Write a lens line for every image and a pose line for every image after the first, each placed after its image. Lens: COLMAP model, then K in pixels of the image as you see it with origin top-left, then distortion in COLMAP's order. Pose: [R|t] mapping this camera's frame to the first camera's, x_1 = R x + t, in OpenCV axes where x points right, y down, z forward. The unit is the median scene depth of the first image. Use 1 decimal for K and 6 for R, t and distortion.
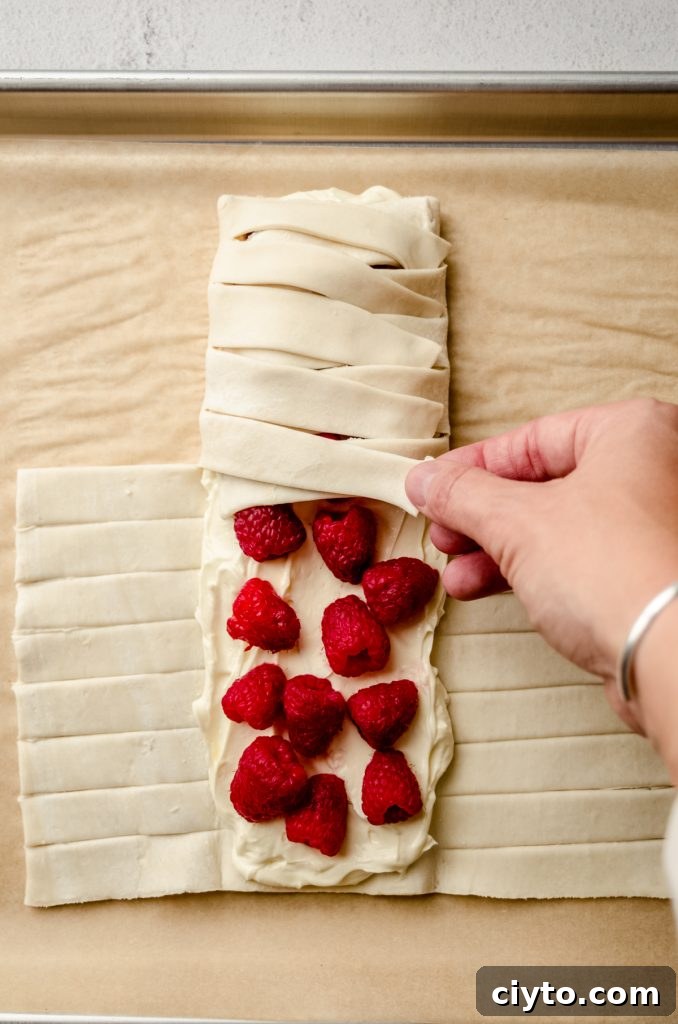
lens RADIAL K [[5602.7, 0, 344.6], [0, 5602.7, 514.4], [0, 0, 1]] dist [-1.498737, 0.000000]
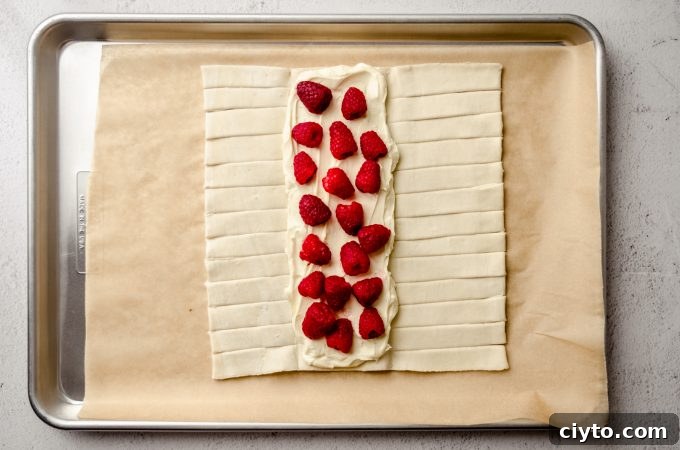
lens RADIAL K [[3720.5, 0, 373.1], [0, 3720.5, 179.9], [0, 0, 1]] dist [-1.498737, 0.000000]
pose [[0.999826, -0.014154, 0.012124, -0.008645], [0.014343, 0.999775, -0.015596, 0.013273], [-0.011900, 0.015767, 0.999805, -0.529646]]
